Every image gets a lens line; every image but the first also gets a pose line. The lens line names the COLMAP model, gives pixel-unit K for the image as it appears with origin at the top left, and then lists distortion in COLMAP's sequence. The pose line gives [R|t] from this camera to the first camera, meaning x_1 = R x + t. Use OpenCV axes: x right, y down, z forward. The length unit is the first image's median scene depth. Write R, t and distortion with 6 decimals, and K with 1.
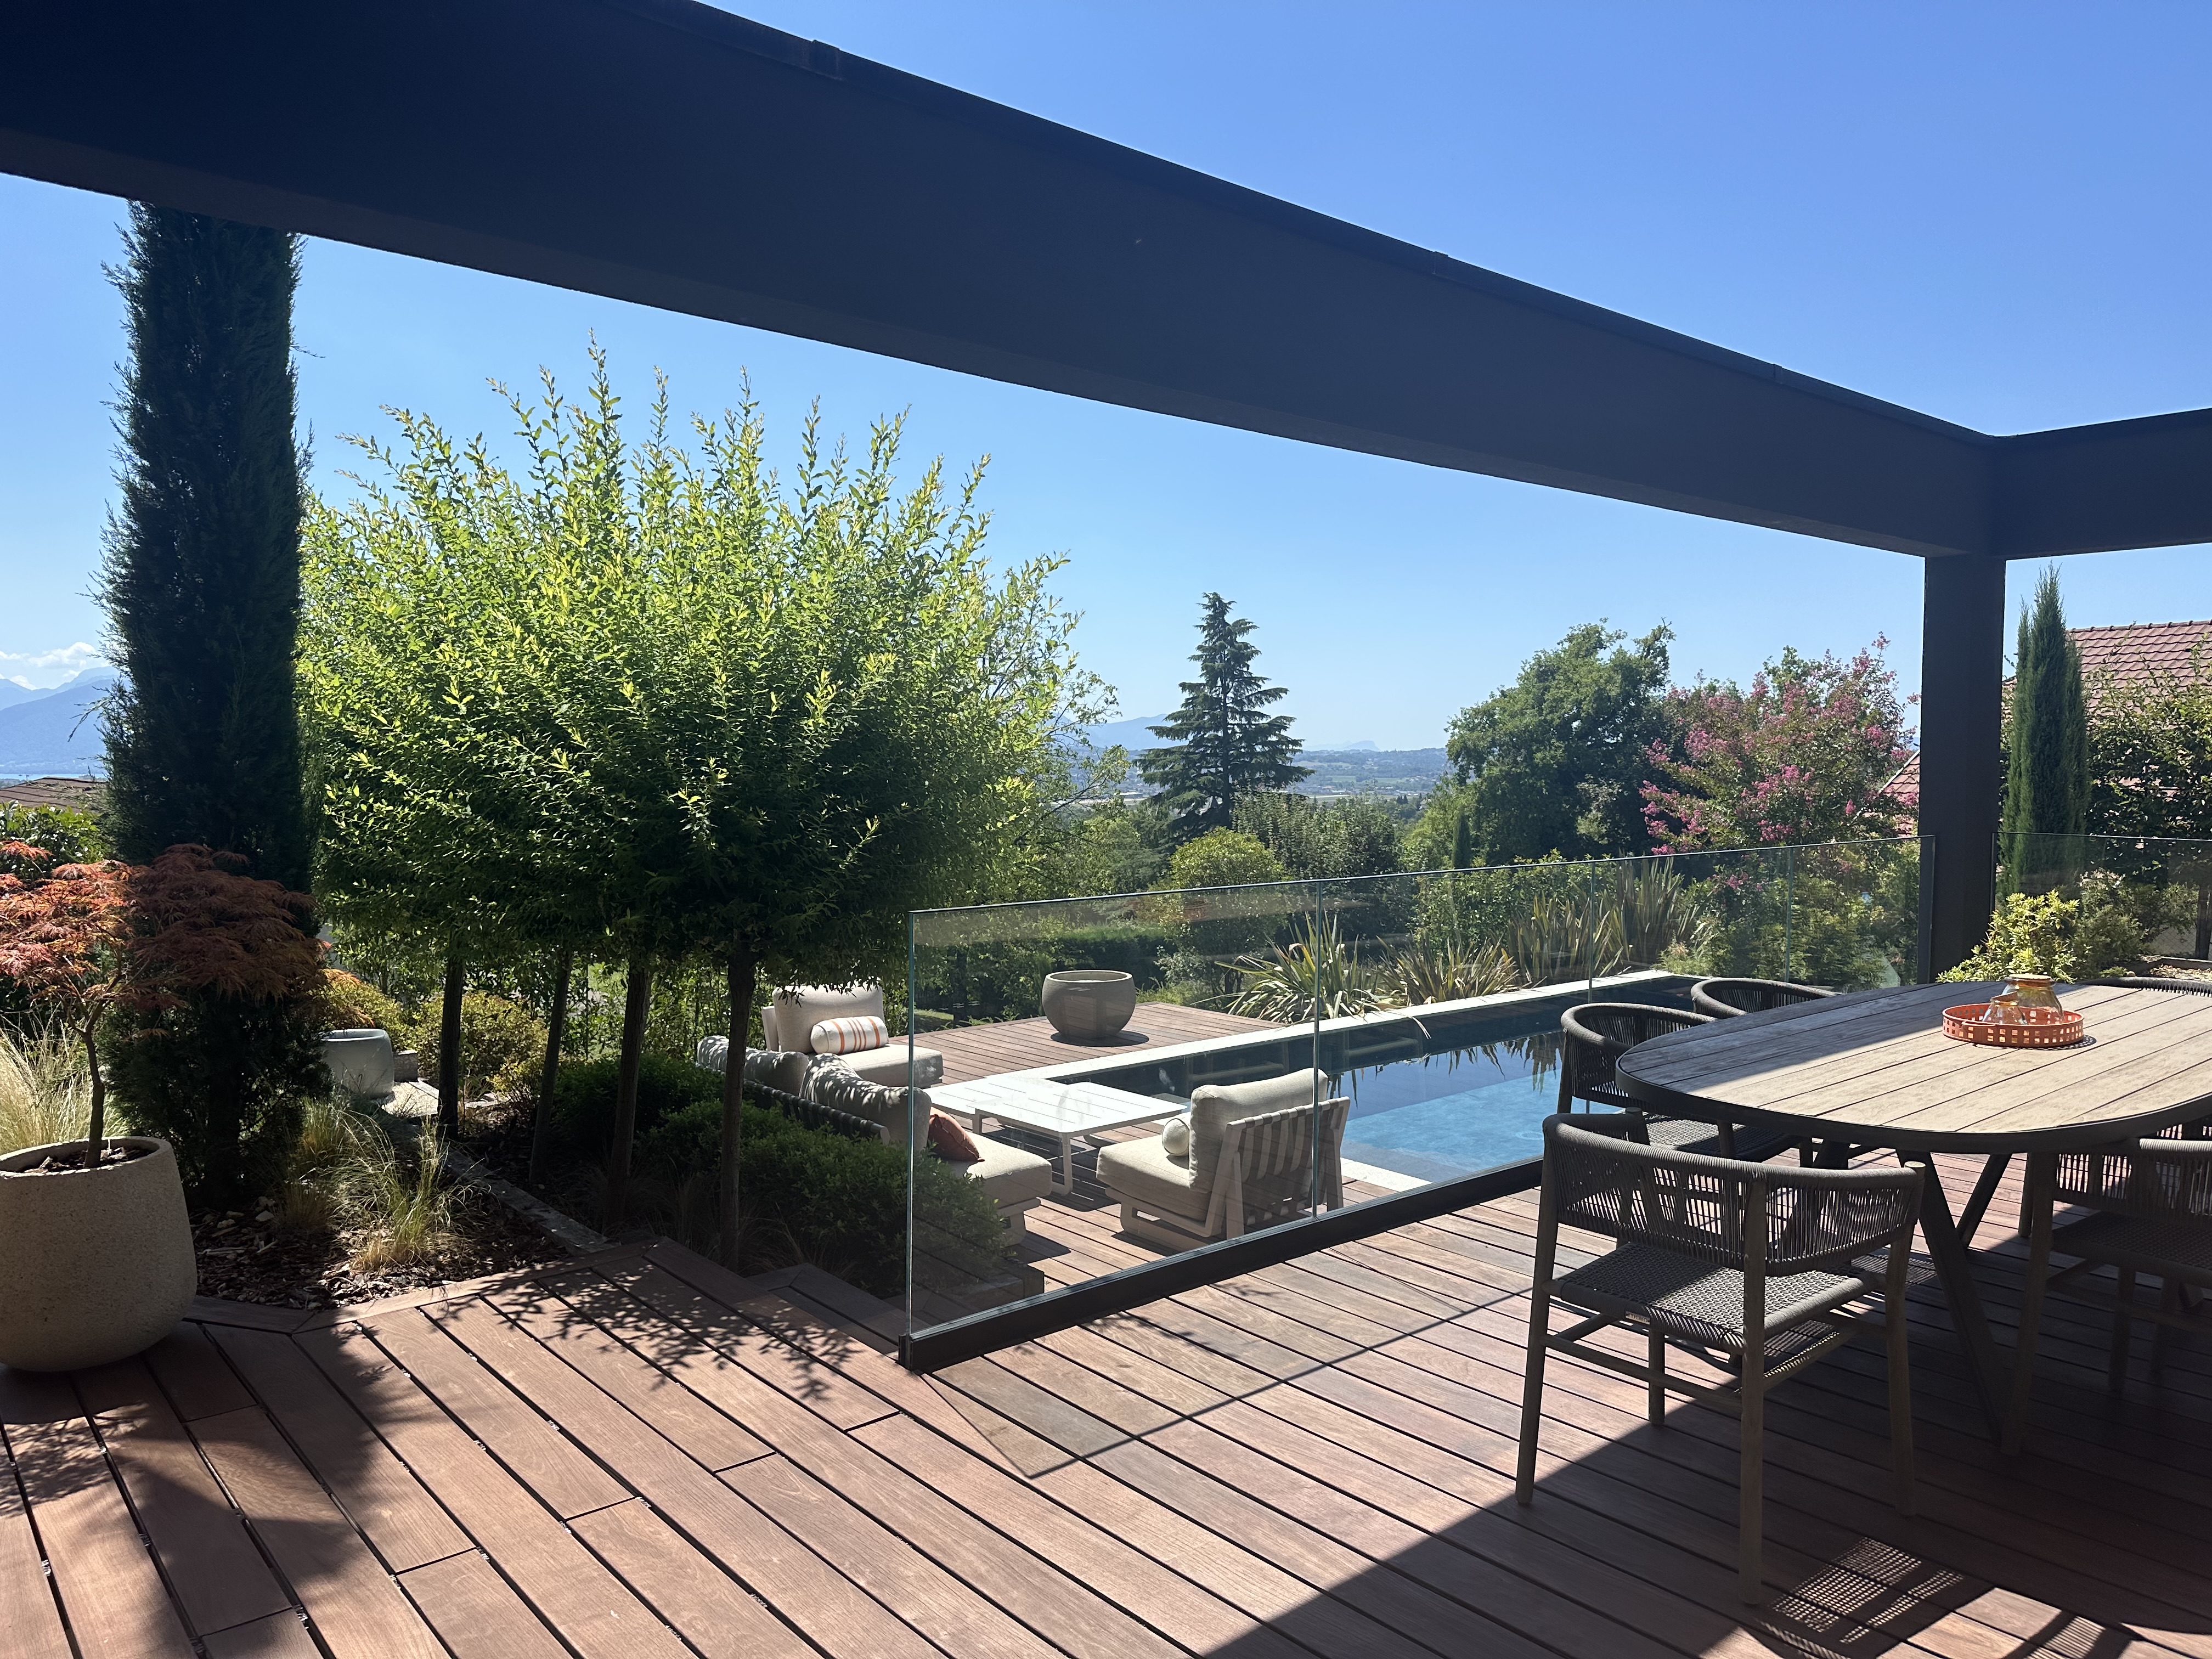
lens RADIAL K [[1570.2, 0, 1106.0], [0, 1570.2, 829.5], [0, 0, 1]] dist [-0.005697, -0.003164]
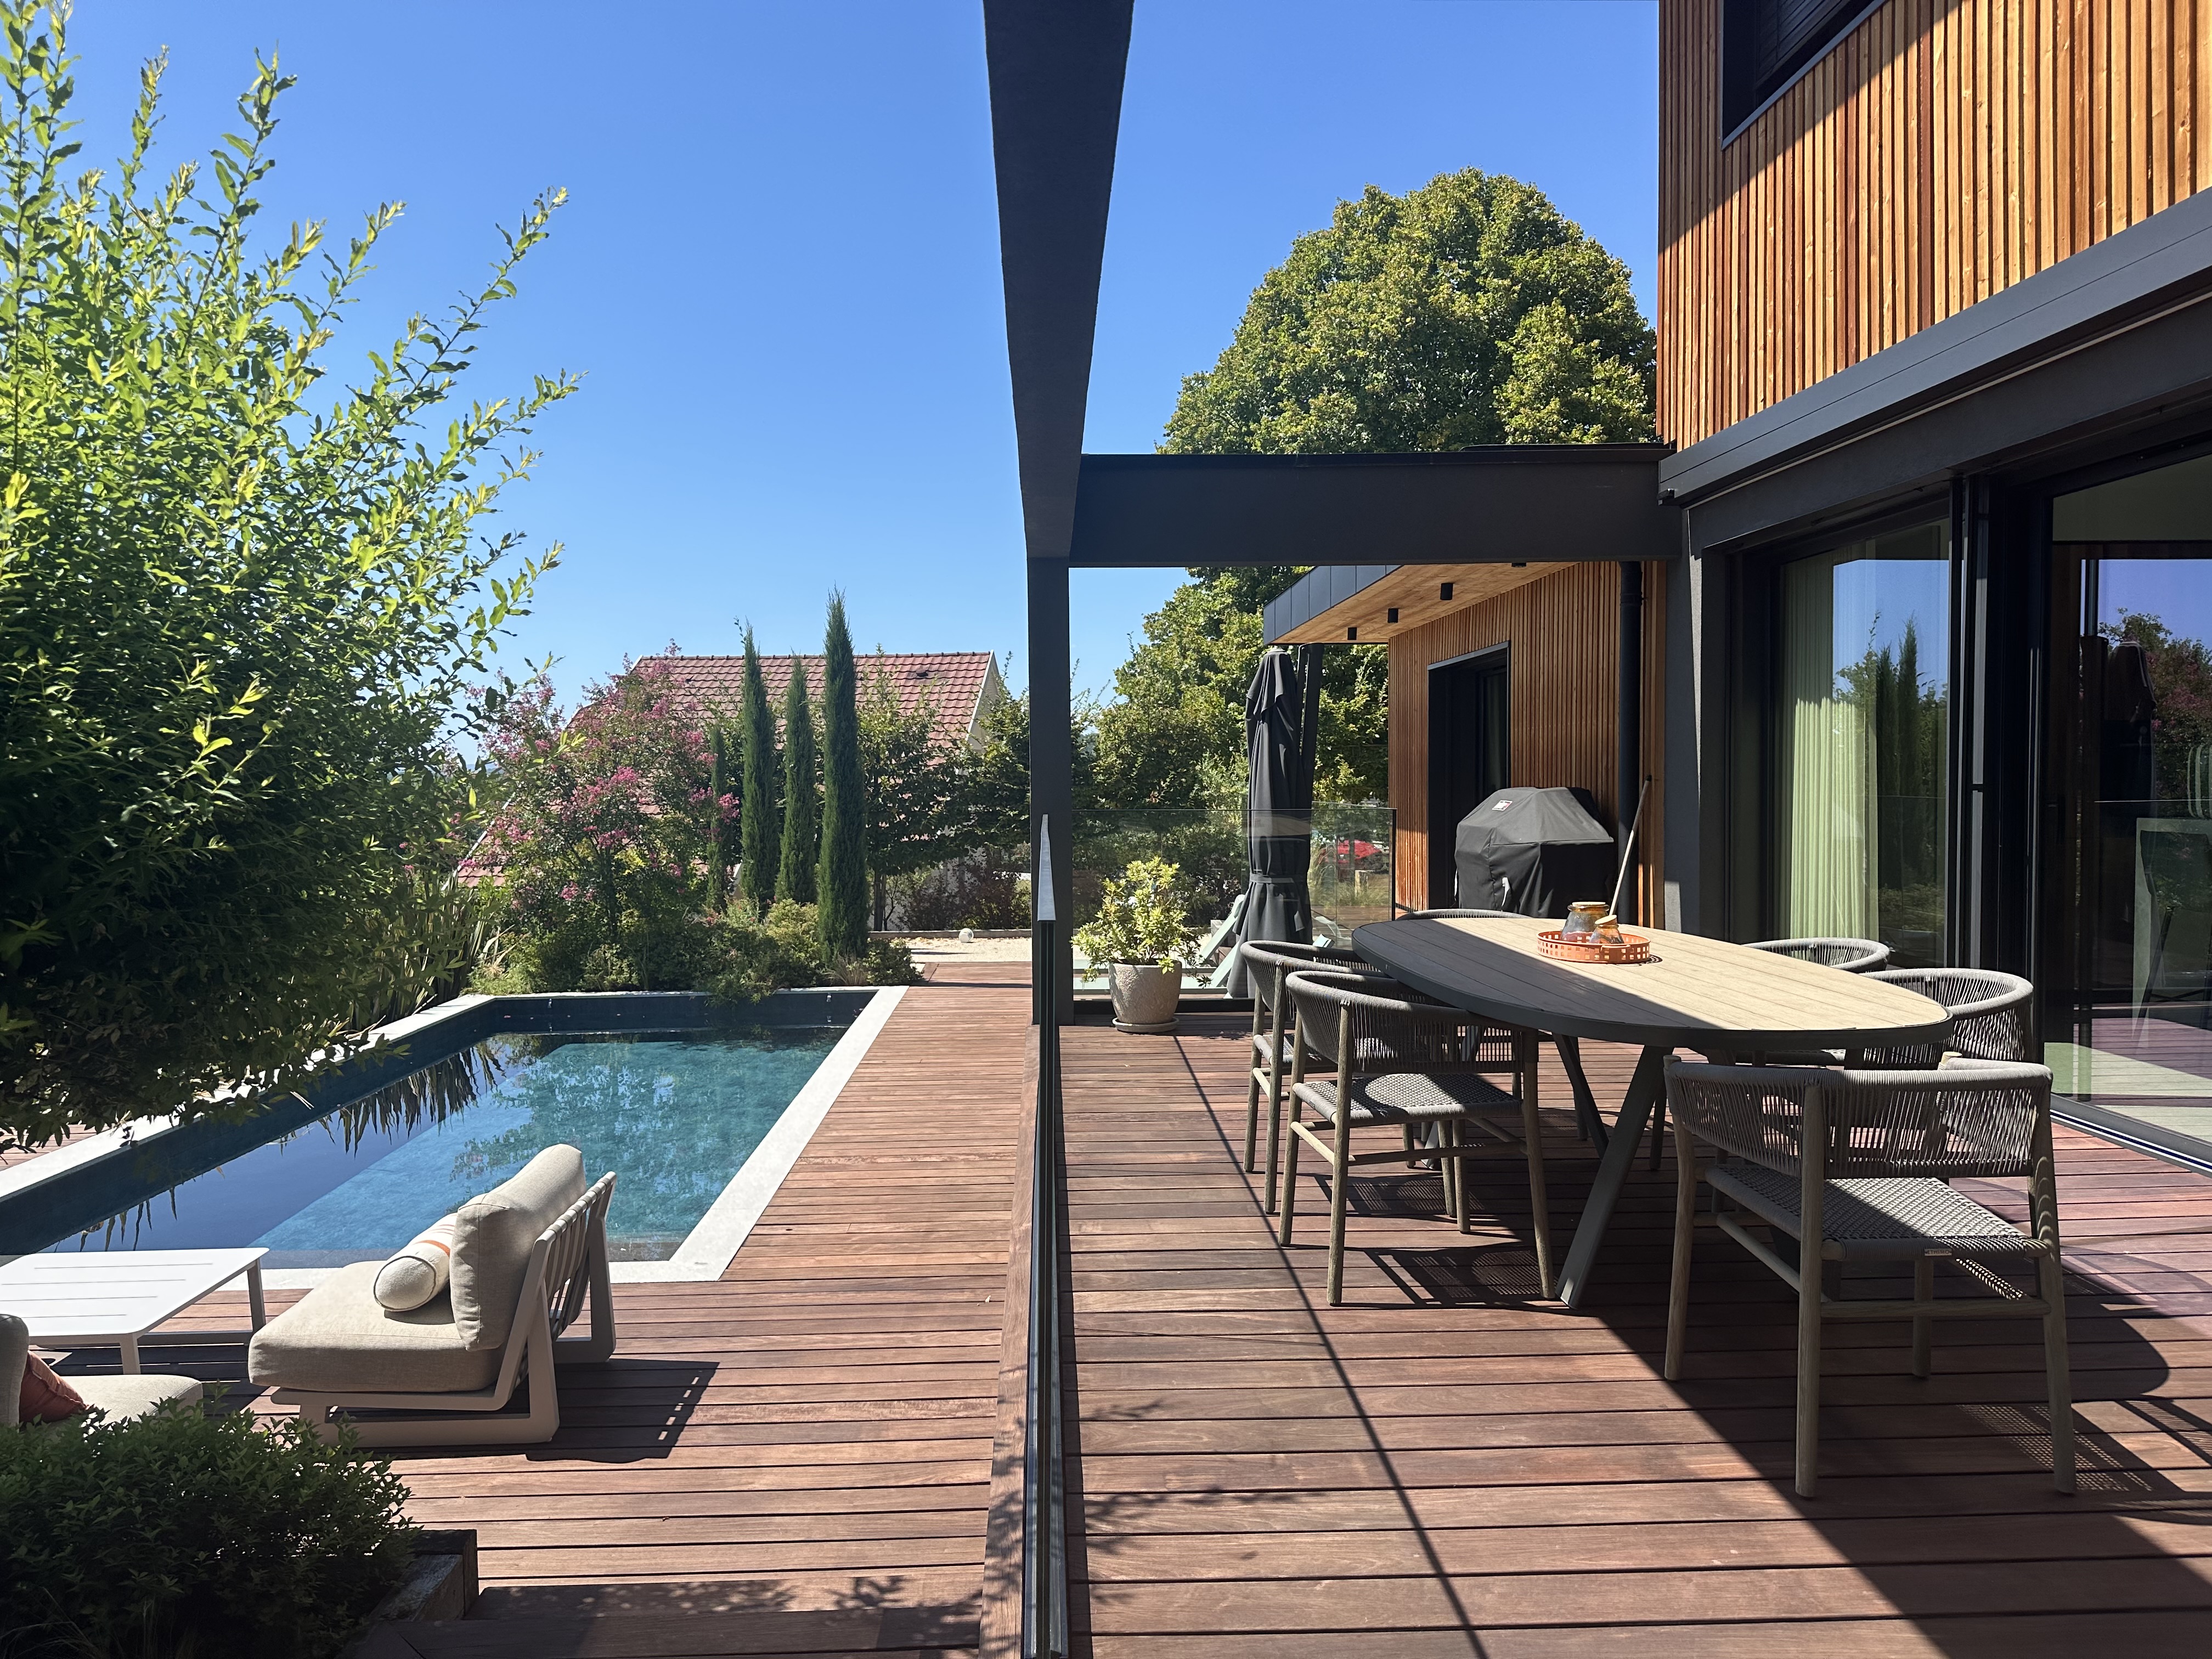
lens RADIAL K [[1564.6, 0, 1106.0], [0, 1564.6, 829.5], [0, 0, 1]] dist [0.007908, 0.001918]
pose [[0.638118, -0.048353, 0.768419, -0.351283], [0.061518, 0.998037, 0.011715, 0.005483], [-0.767477, 0.039796, 0.639840, 0.375696]]
